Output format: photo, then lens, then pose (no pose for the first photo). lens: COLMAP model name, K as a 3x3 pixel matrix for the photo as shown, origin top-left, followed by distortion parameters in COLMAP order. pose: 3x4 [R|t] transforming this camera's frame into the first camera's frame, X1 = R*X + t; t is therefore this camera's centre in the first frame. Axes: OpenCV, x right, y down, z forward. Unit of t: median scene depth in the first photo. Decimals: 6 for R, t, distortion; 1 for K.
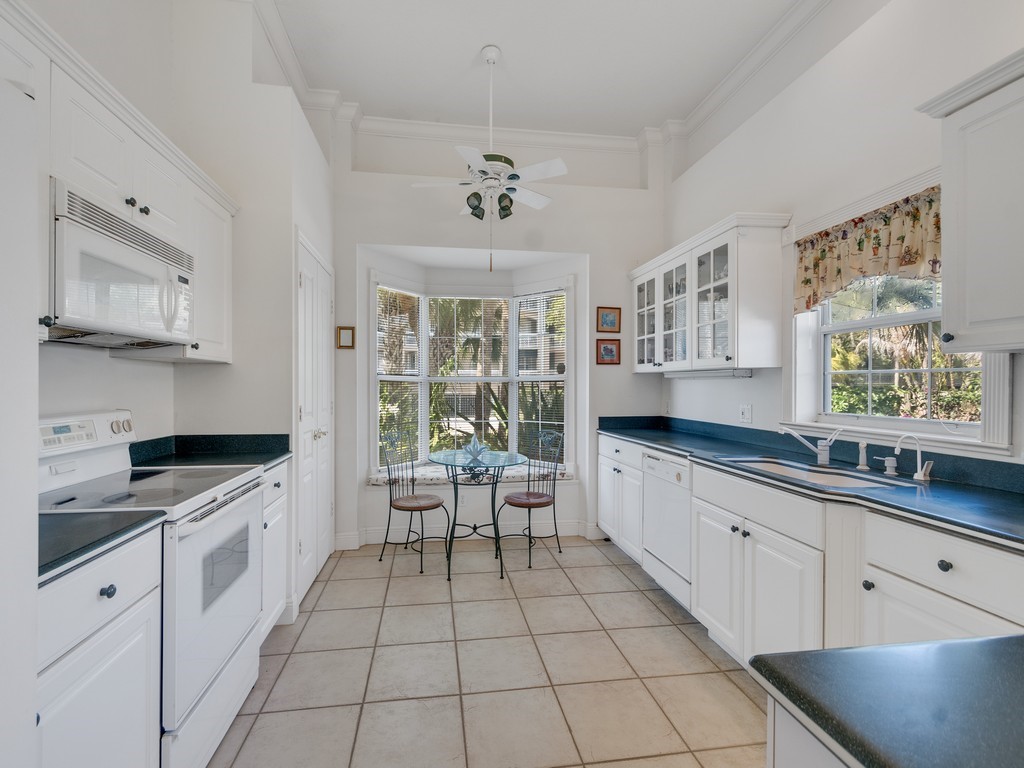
lens RADIAL K [[434.5, 0, 483.3], [0, 434.5, 385.6], [0, 0, 1]] dist [0.011925, -0.005353]
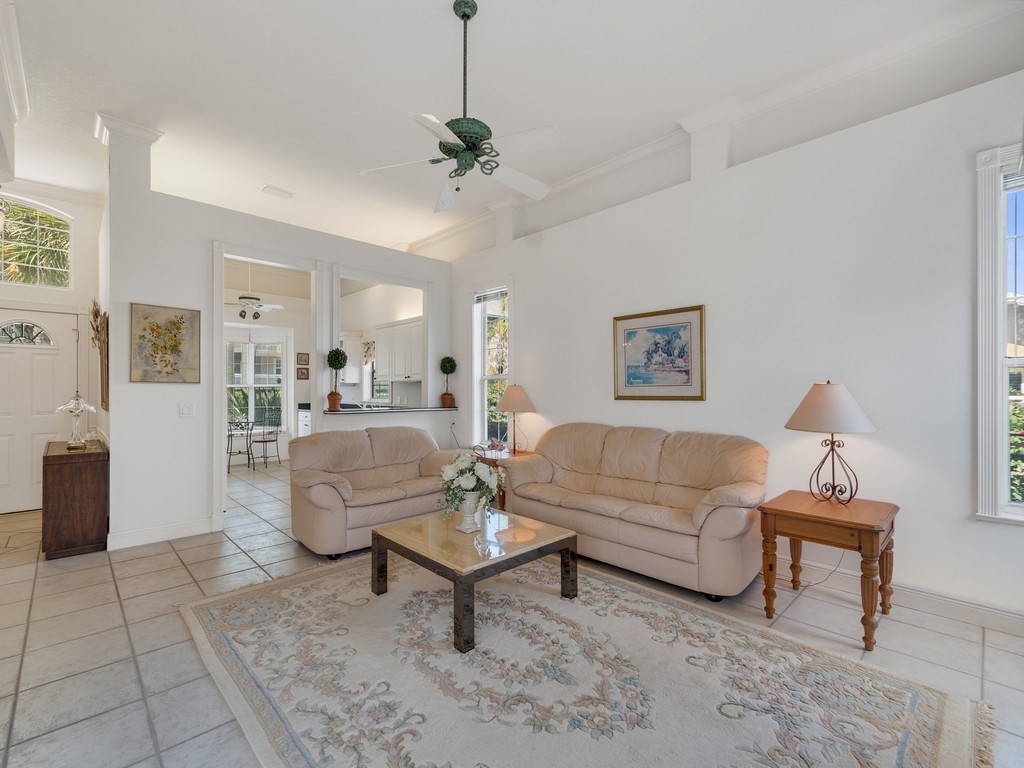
lens RADIAL K [[454.7, 0, 472.5], [0, 454.7, 389.5], [0, 0, 1]] dist [0.000290, -0.000133]
pose [[0.830345, -0.001078, 0.557248, -0.276655], [0.000742, 0.999999, 0.000829, 0.000702], [-0.557249, -0.000275, 0.830346, -1.366860]]
